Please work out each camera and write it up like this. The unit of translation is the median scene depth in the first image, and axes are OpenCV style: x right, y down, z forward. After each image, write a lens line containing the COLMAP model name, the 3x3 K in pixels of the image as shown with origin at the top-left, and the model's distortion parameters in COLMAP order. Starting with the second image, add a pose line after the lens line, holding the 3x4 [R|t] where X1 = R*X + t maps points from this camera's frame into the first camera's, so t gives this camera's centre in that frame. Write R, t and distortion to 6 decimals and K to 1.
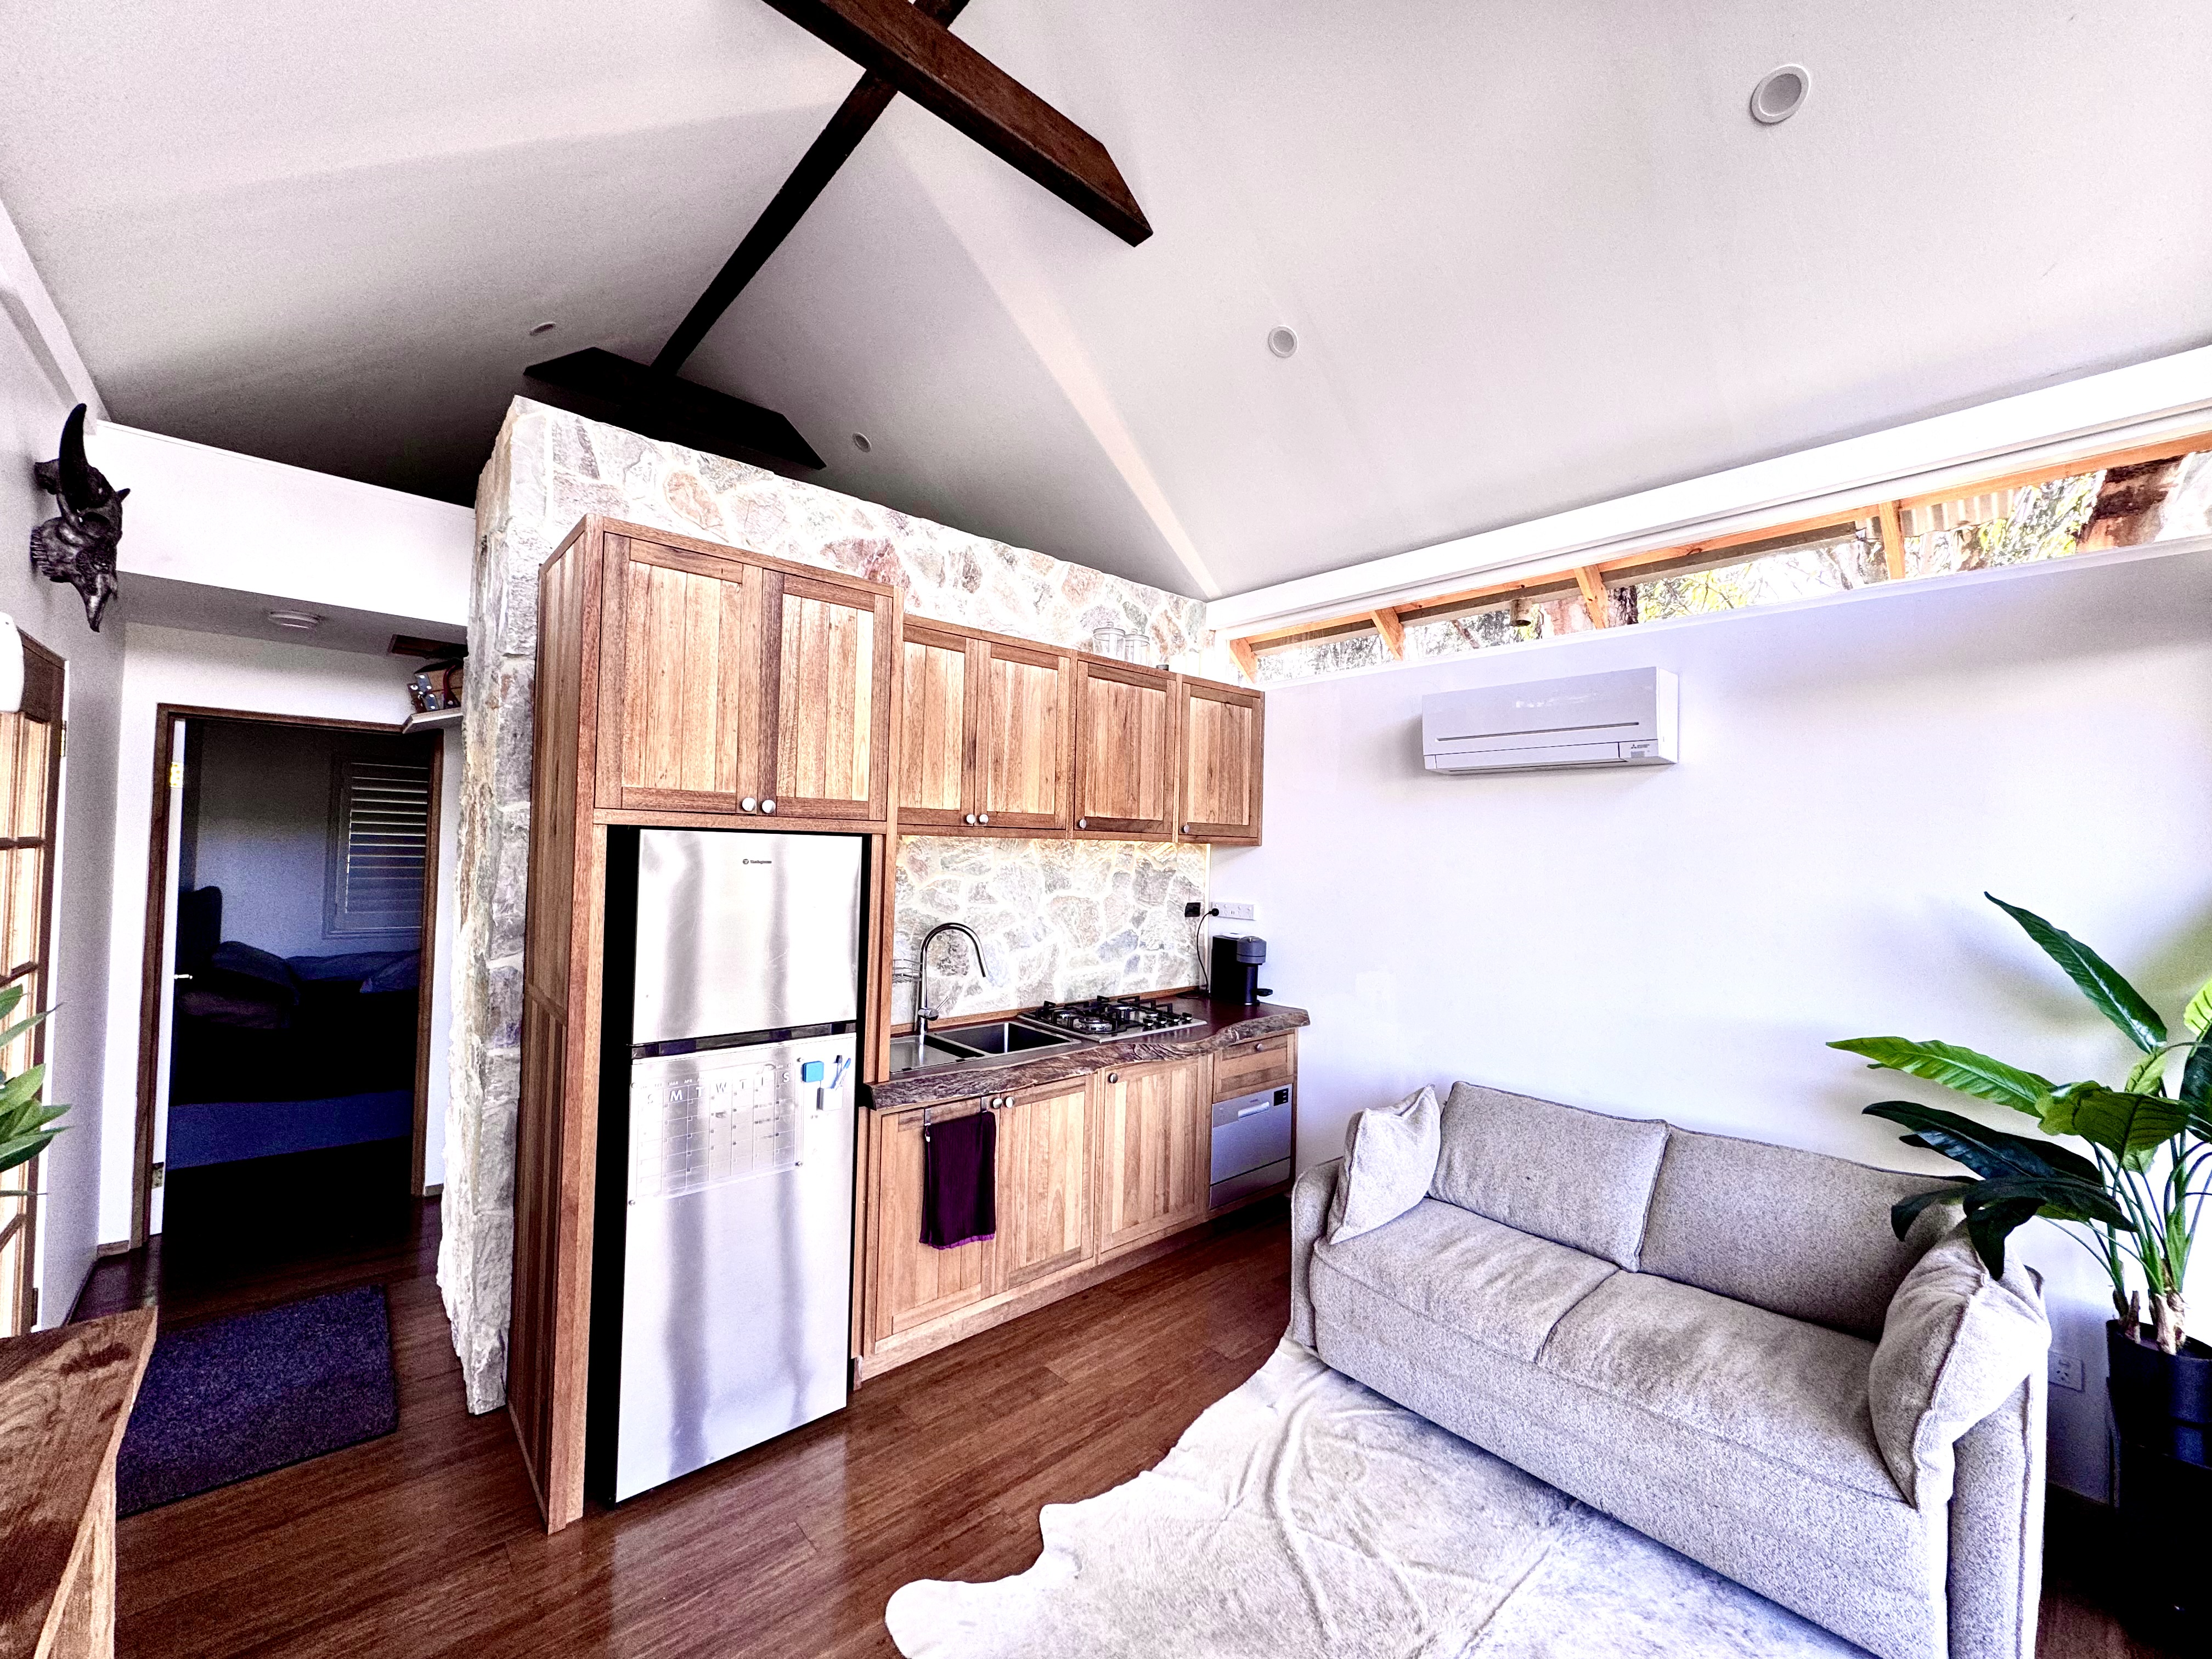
lens RADIAL K [[881.4, 0, 1106.0], [0, 881.4, 829.5], [0, 0, 1]] dist [0.000244, 0.000333]
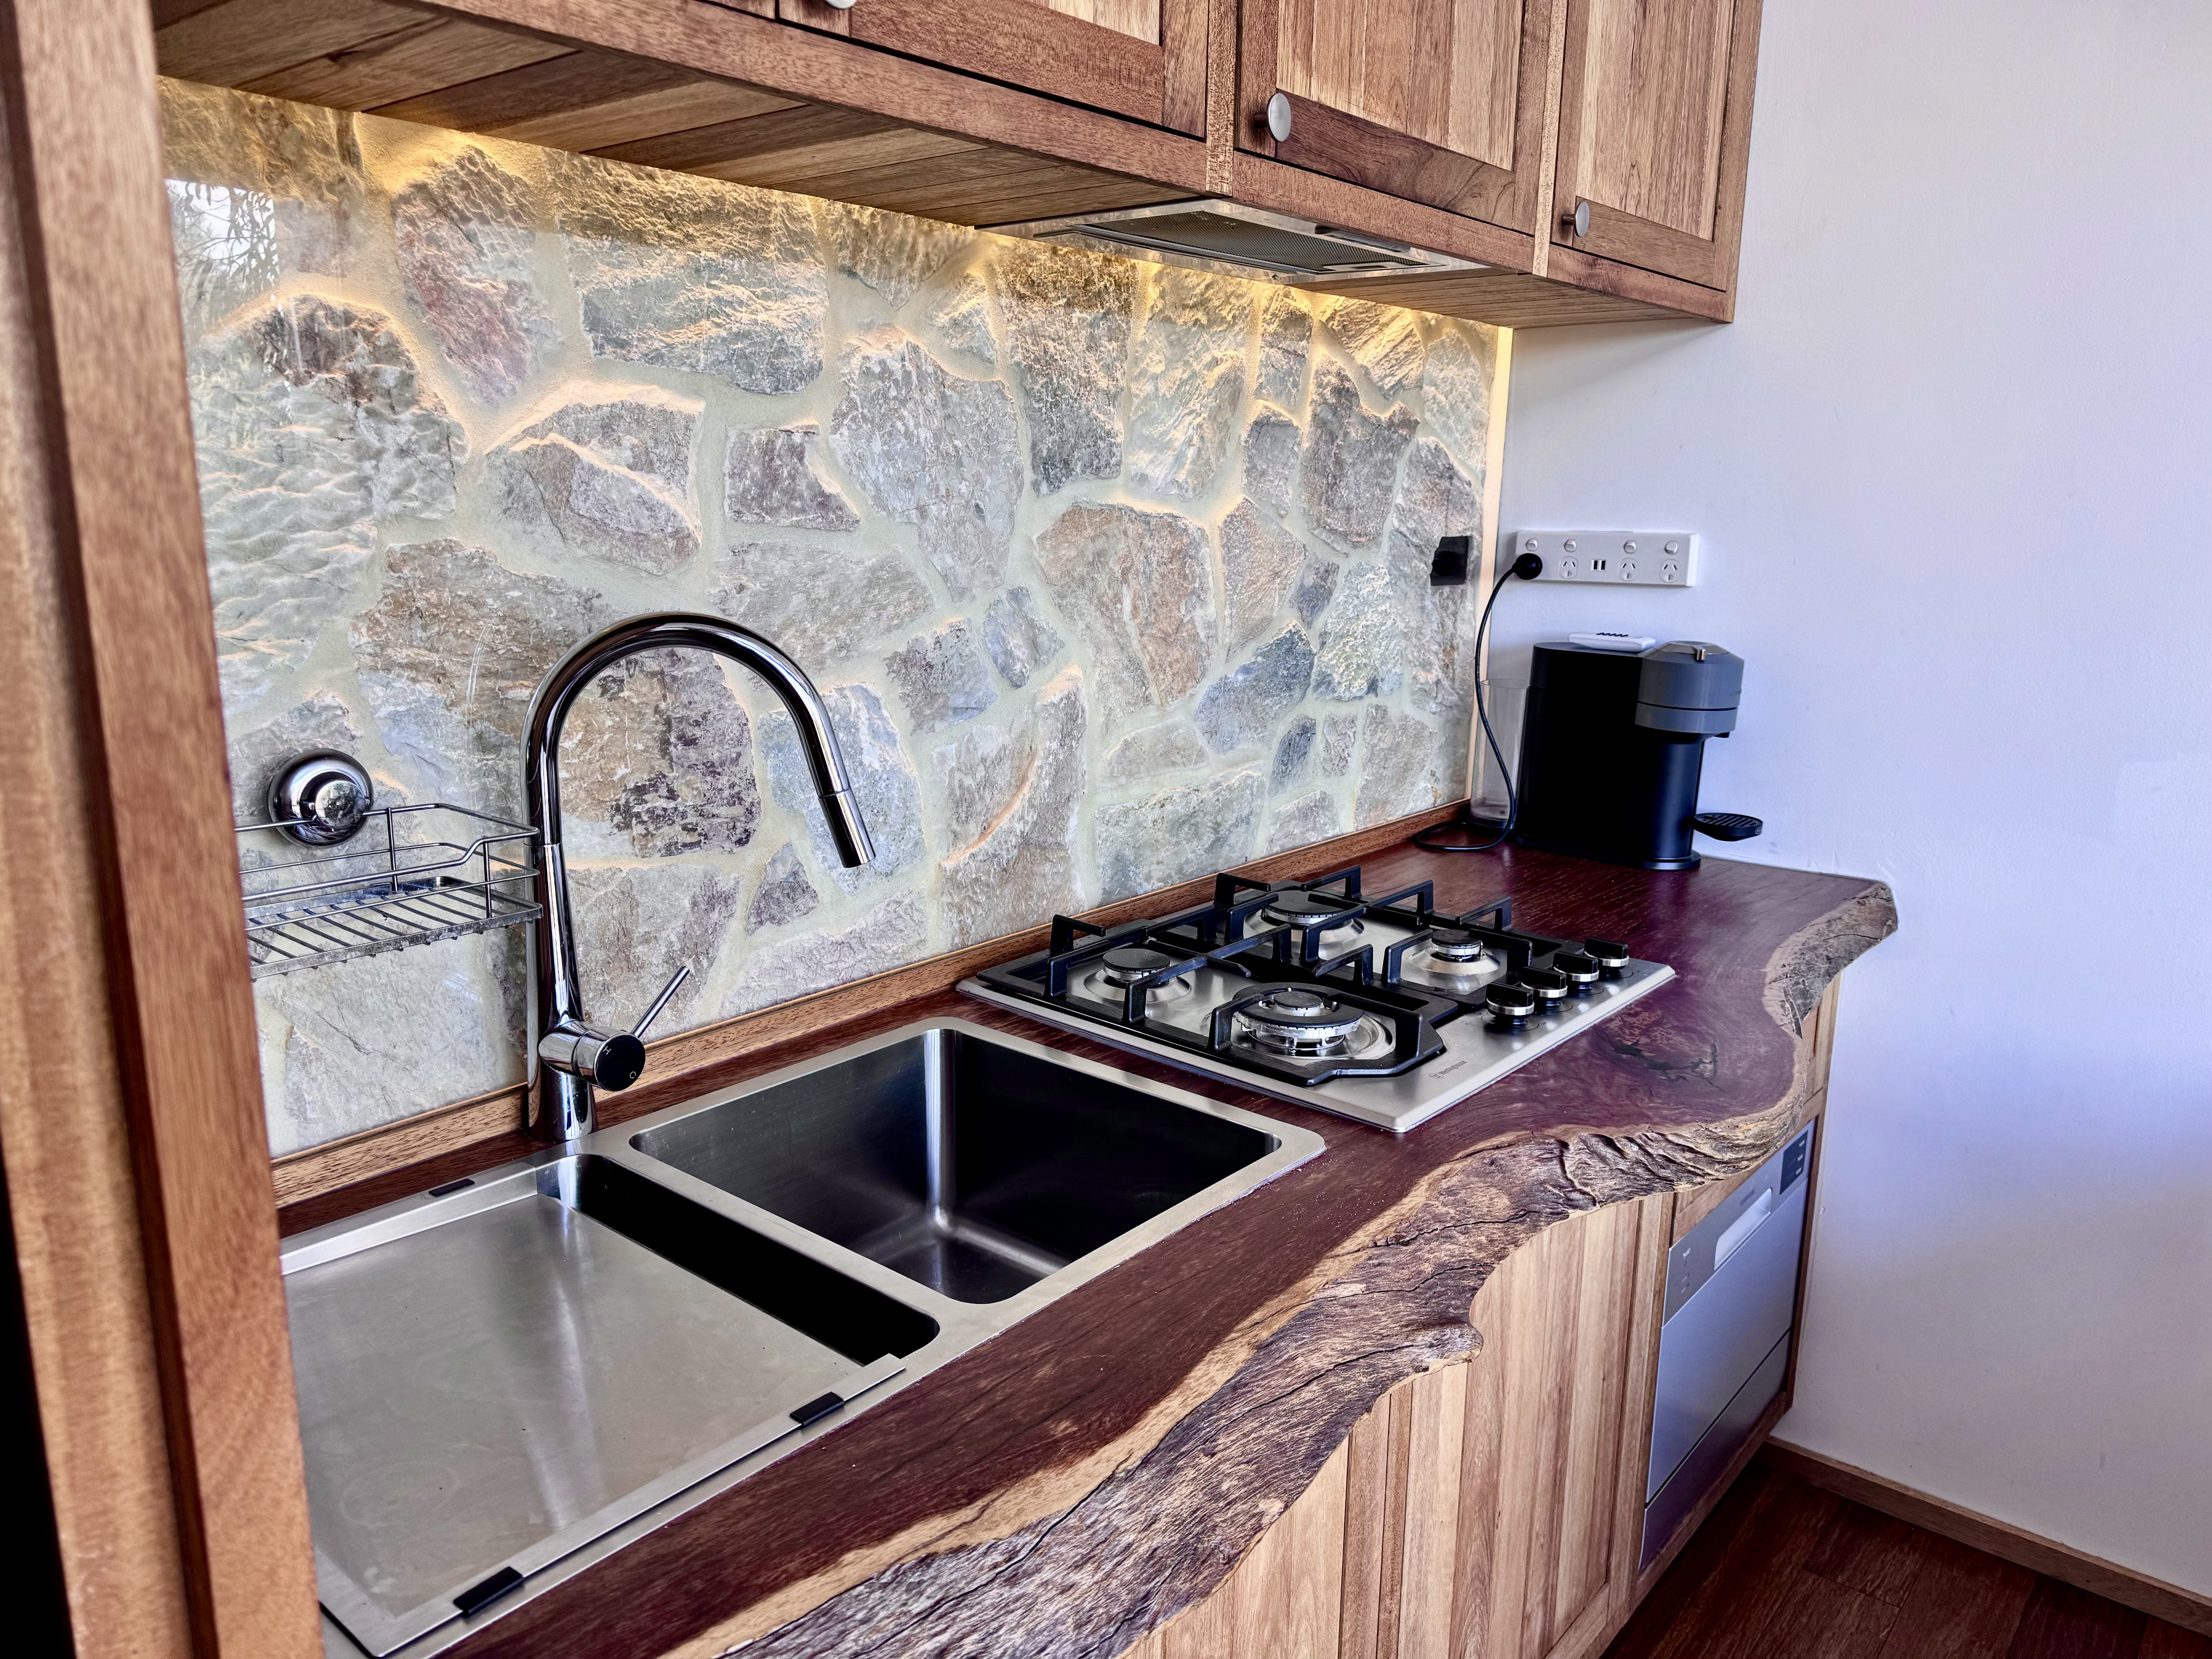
lens RADIAL K [[1564.1, 0, 1105.5], [0, 1564.1, 840.3], [0, 0, 1]] dist [0.098255, -0.000908]
pose [[0.990964, -0.042644, 0.127169, -0.110840], [0.010975, 0.970714, 0.239987, 0.062305], [-0.133679, -0.236423, 0.962411, 0.555428]]
